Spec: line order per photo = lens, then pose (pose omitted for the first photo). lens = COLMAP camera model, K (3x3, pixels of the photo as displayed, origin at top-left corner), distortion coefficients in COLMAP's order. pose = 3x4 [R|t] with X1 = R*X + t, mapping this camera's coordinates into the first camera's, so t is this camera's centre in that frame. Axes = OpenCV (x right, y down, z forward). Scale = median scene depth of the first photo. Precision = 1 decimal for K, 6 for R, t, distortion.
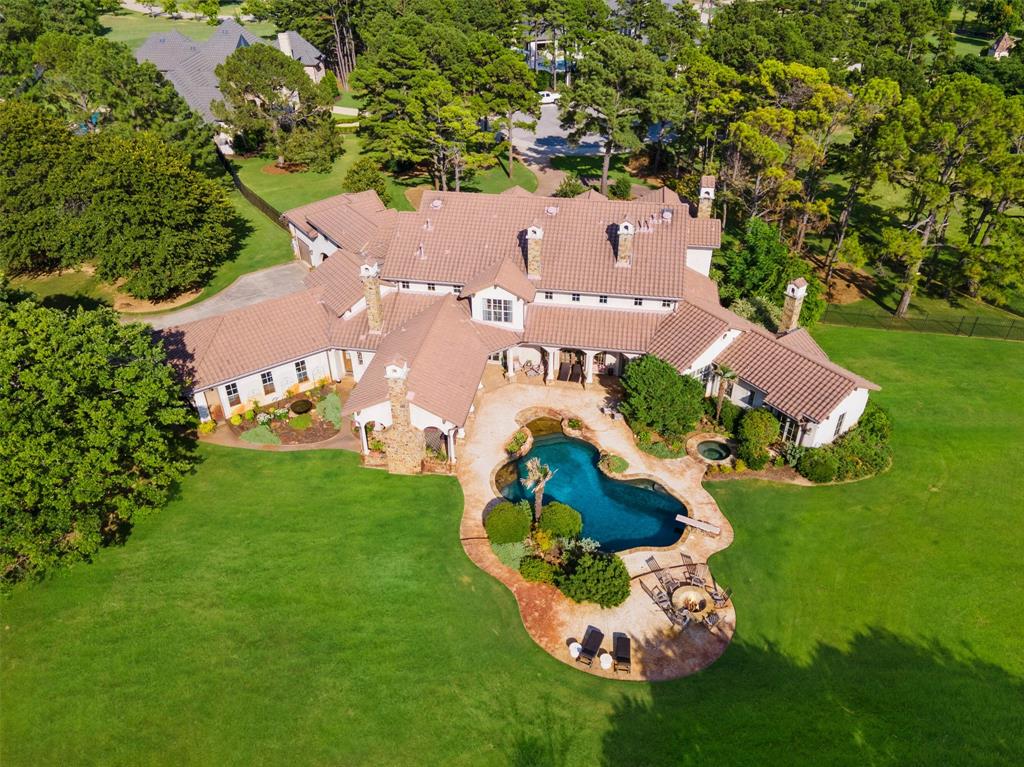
lens RADIAL K [[742.9, 0, 510.8], [0, 742.9, 363.6], [0, 0, 1]] dist [0.045748, -0.000731]
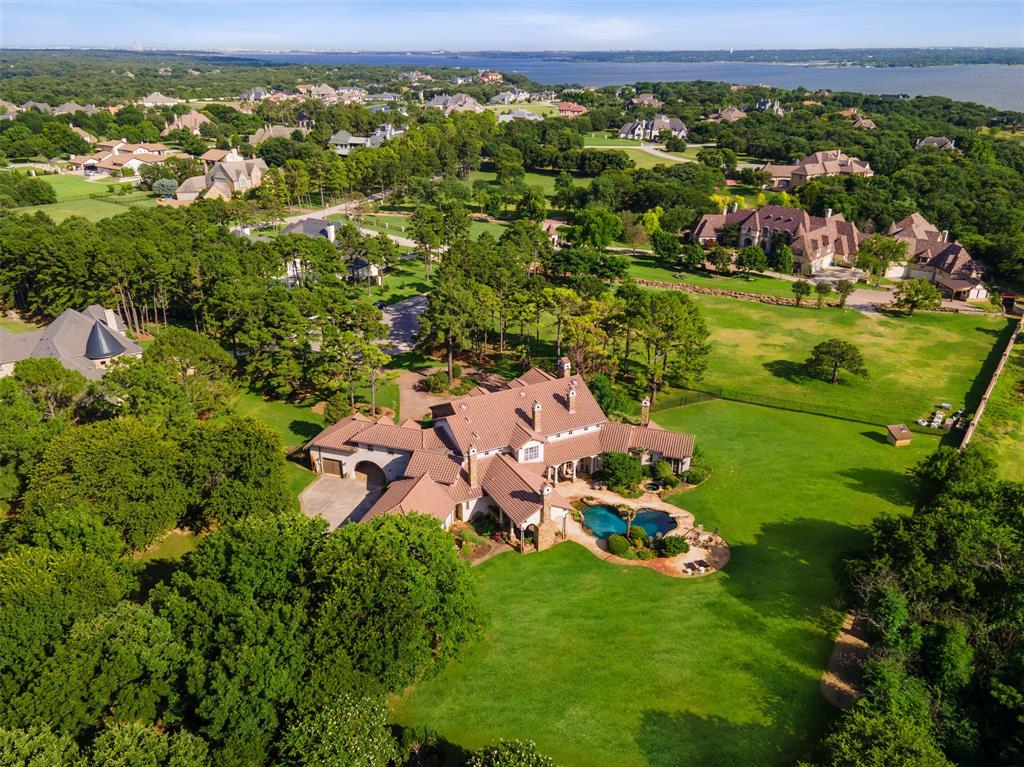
lens RADIAL K [[742.9, 0, 510.8], [0, 742.9, 363.6], [0, 0, 1]] dist [0.045748, -0.000731]
pose [[0.827432, -0.237561, 0.508843, -0.986821], [0.332535, 0.937441, -0.103078, -0.114517], [-0.452523, 0.254499, 0.854666, -0.625066]]
